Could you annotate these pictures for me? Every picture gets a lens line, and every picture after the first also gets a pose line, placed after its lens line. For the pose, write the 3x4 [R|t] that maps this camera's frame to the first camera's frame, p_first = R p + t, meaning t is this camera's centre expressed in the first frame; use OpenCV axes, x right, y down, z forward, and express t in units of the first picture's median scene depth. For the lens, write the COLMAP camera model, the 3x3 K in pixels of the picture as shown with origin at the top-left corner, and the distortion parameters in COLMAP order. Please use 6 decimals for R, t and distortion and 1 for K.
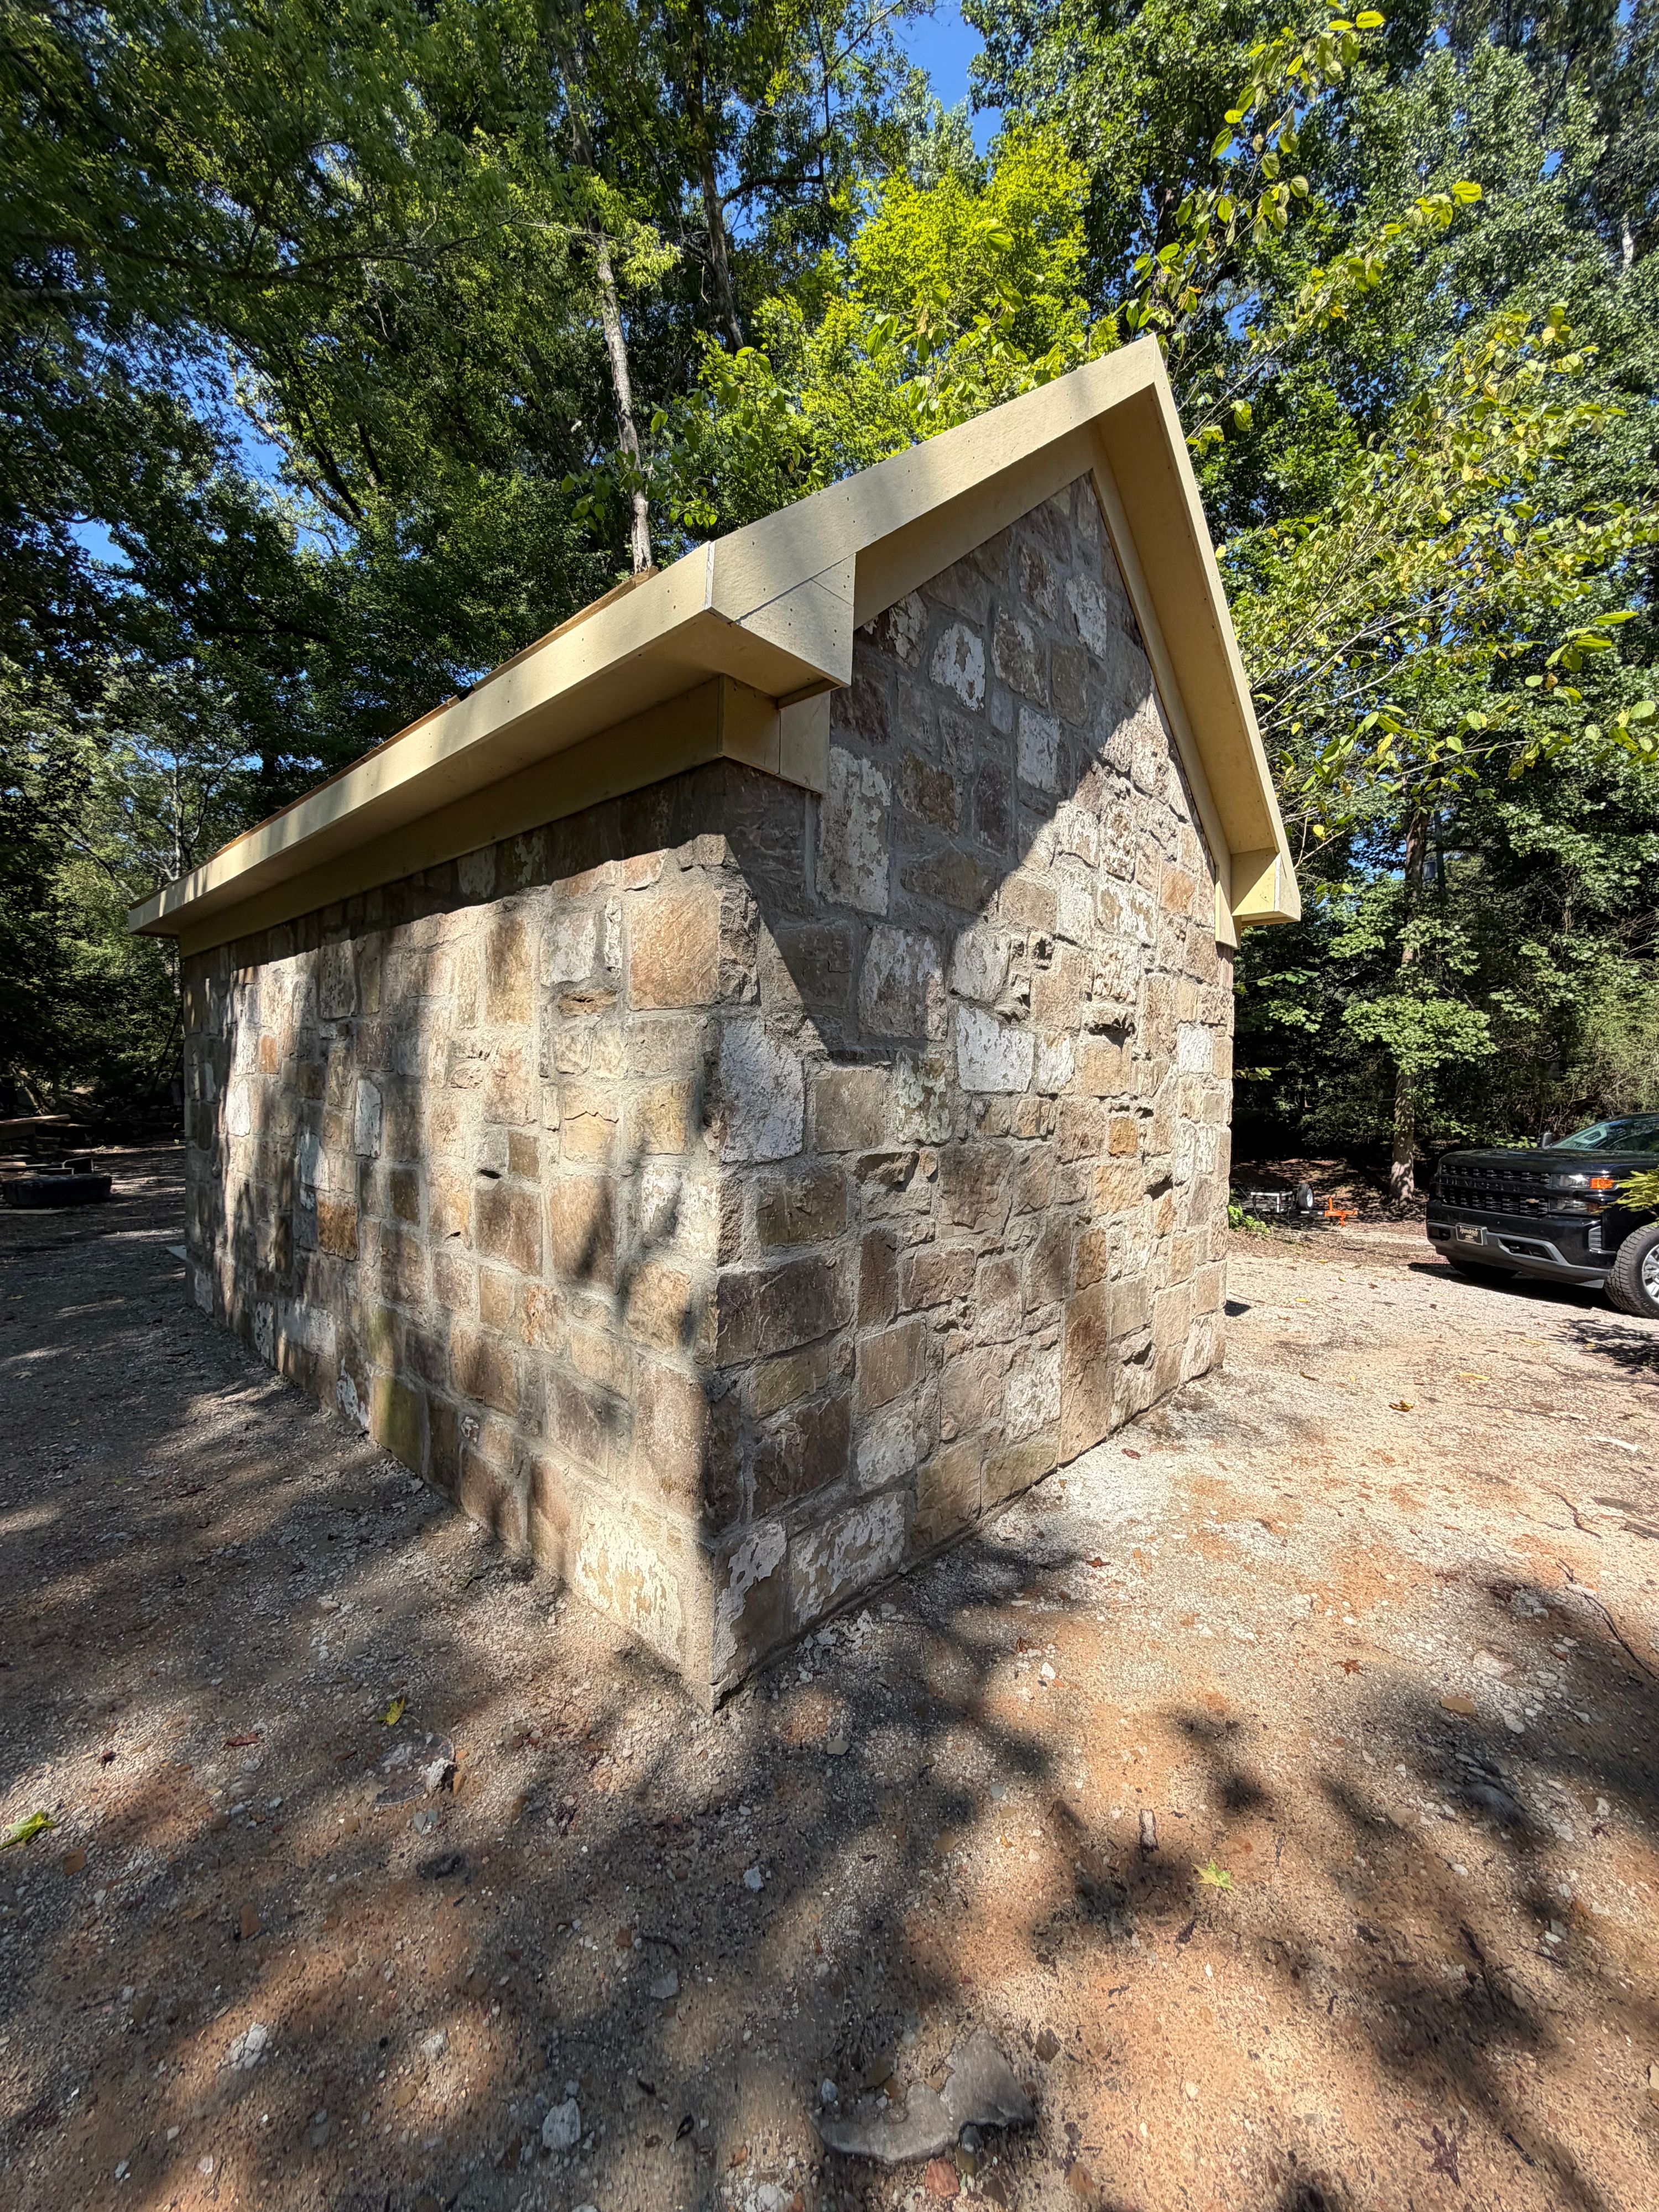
lens RADIAL K [[863.1, 0, 828.3], [0, 863.1, 1100.6], [0, 0, 1]] dist [0.000332, 0.000174]
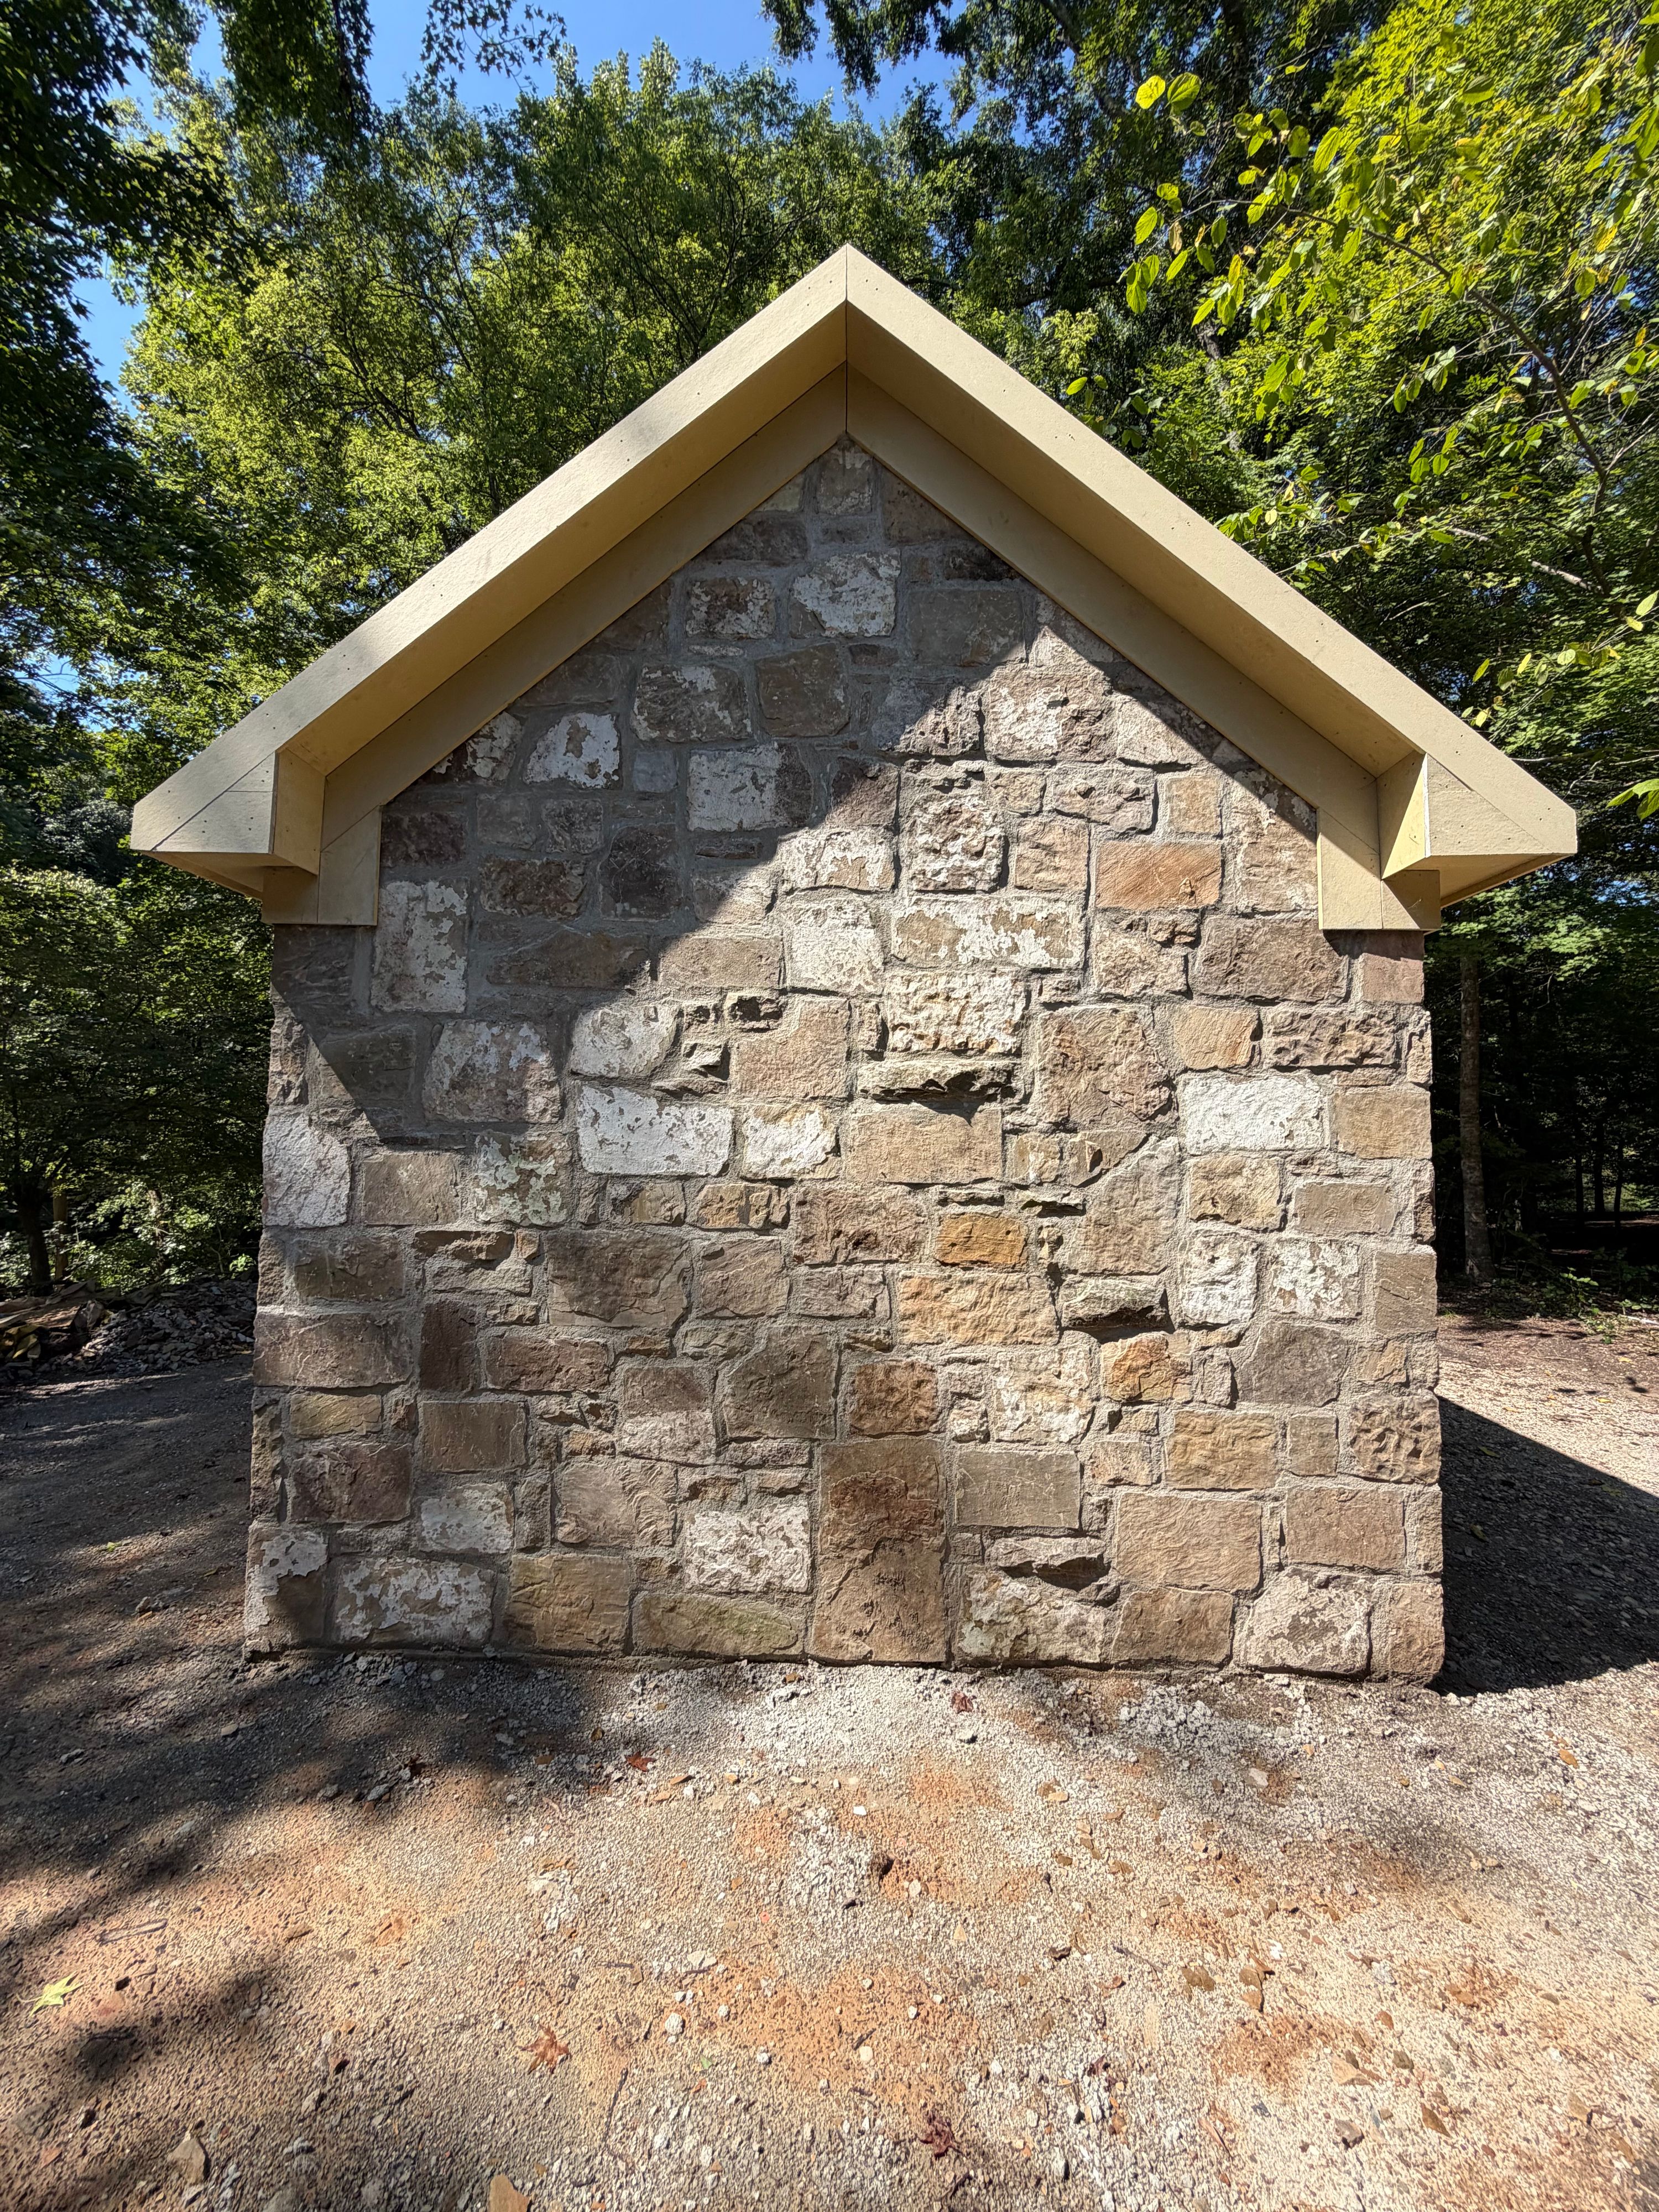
lens RADIAL K [[863.1, 0, 828.3], [0, 863.1, 1100.6], [0, 0, 1]] dist [0.000332, 0.000174]
pose [[0.665119, -0.042707, -0.745516, 1.040343], [-0.016036, 0.997316, -0.071438, -0.027751], [0.746566, 0.059470, 0.662649, 0.549092]]
